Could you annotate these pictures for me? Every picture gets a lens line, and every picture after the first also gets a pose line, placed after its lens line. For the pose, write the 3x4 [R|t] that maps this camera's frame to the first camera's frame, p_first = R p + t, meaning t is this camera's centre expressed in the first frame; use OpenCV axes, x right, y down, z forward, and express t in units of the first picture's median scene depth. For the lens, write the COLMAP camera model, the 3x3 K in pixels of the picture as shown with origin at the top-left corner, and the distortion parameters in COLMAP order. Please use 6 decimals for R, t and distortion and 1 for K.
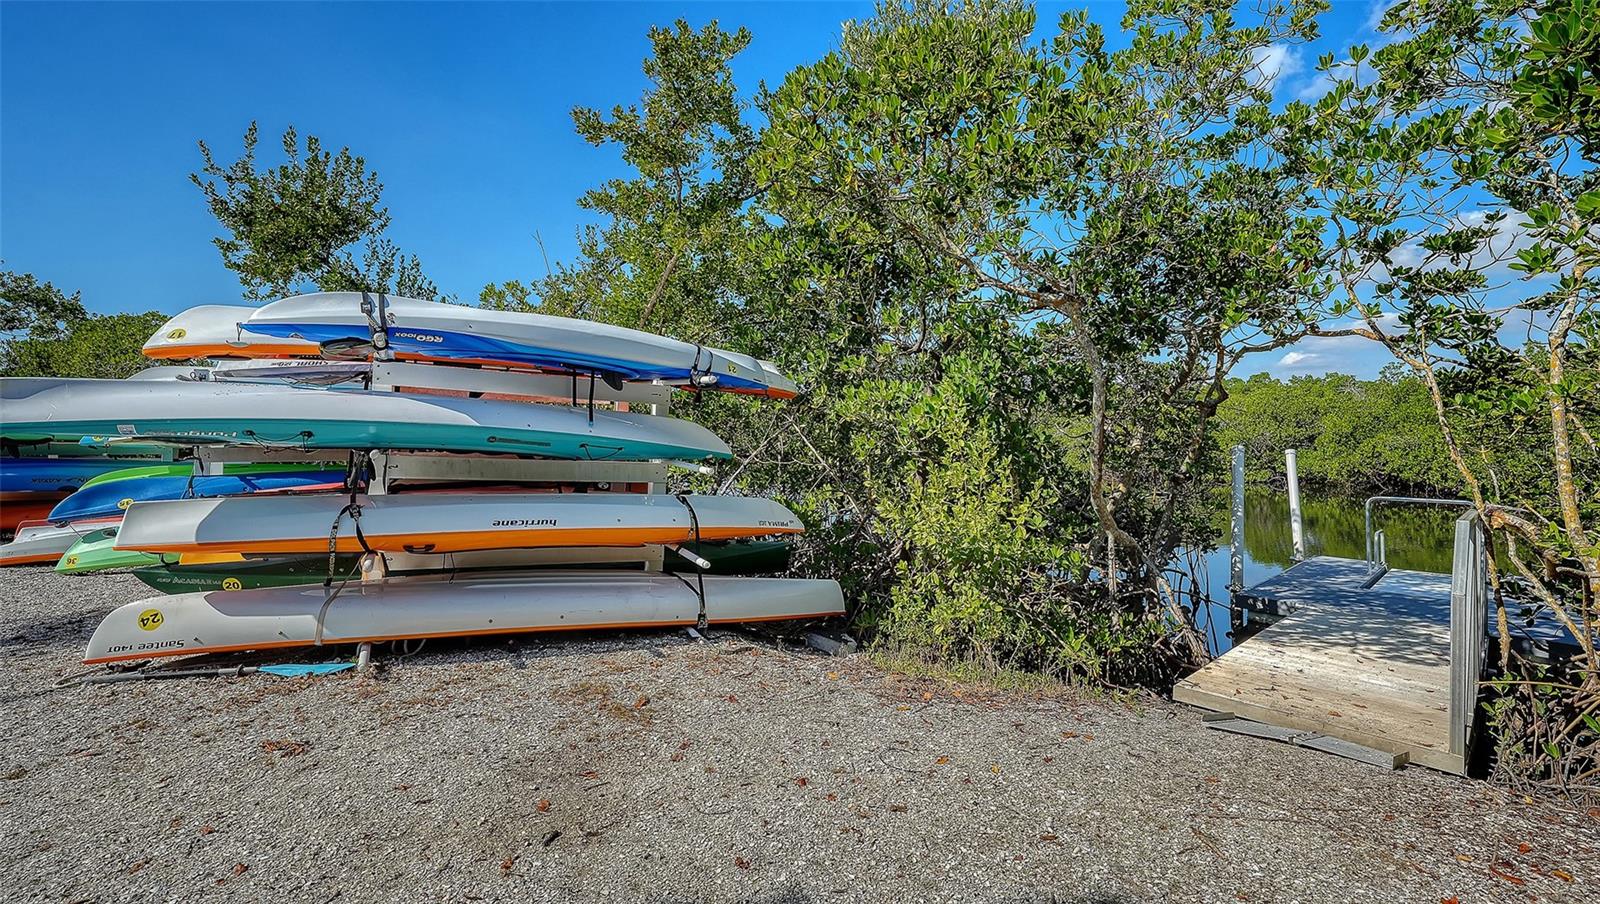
lens RADIAL K [[716.8, 0, 805.7], [0, 716.8, 446.0], [0, 0, 1]] dist [-0.001537, 0.001361]
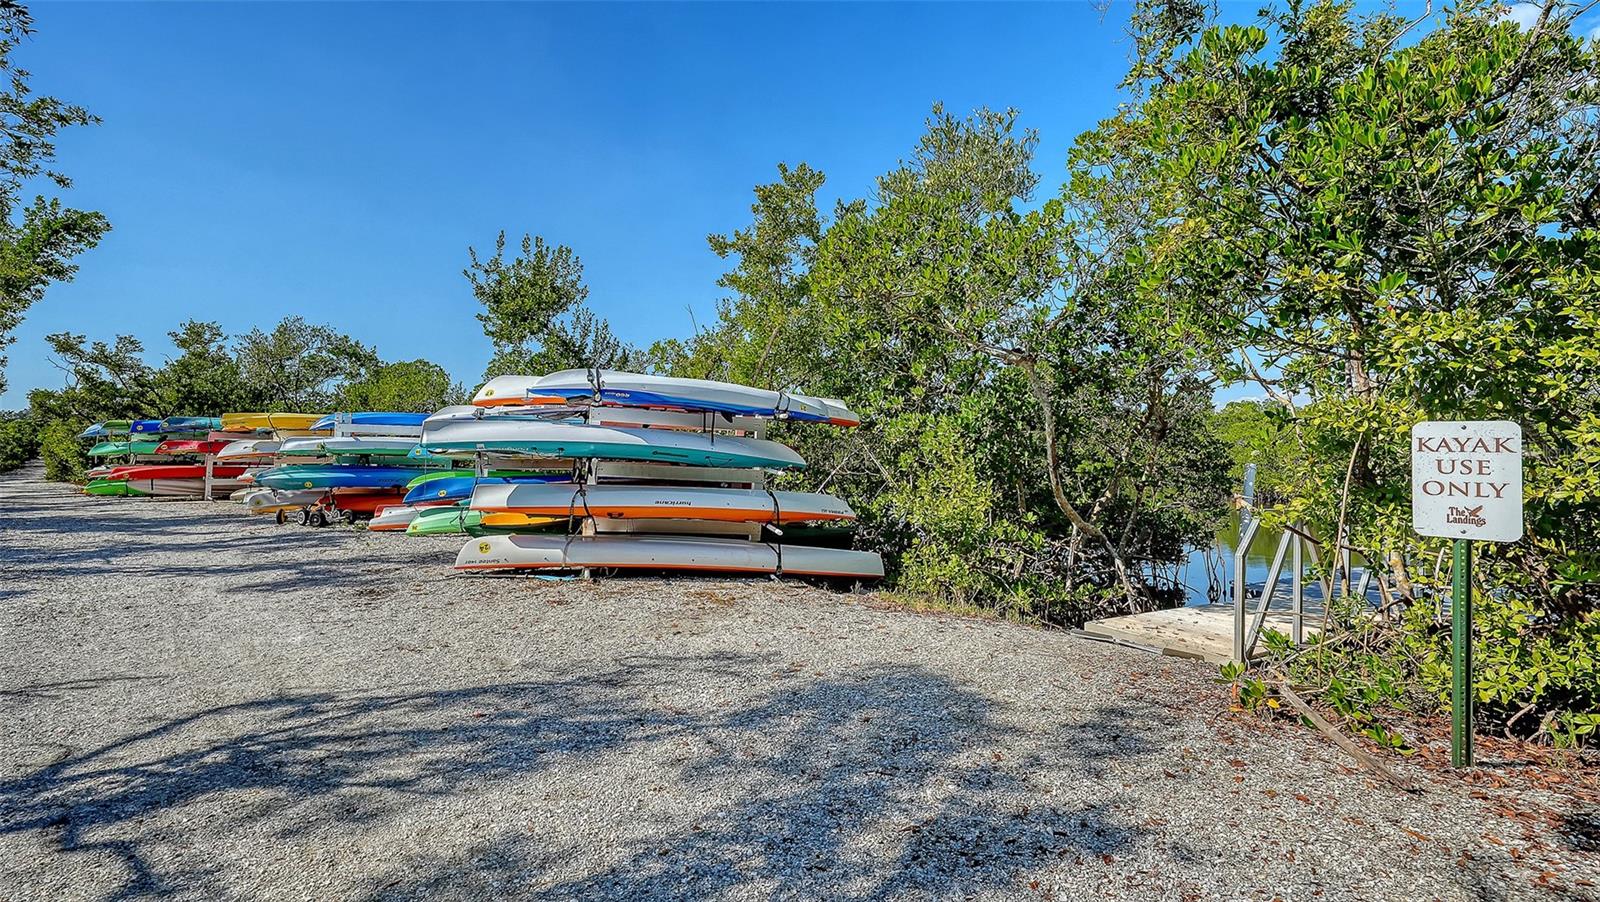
lens RADIAL K [[717.6, 0, 797.4], [0, 717.6, 452.8], [0, 0, 1]] dist [0.001141, -0.000064]
pose [[0.975500, 0.003878, -0.219963, 0.218689], [-0.008105, 0.999799, -0.018315, 0.015580], [0.219848, 0.019649, 0.975336, -0.482002]]
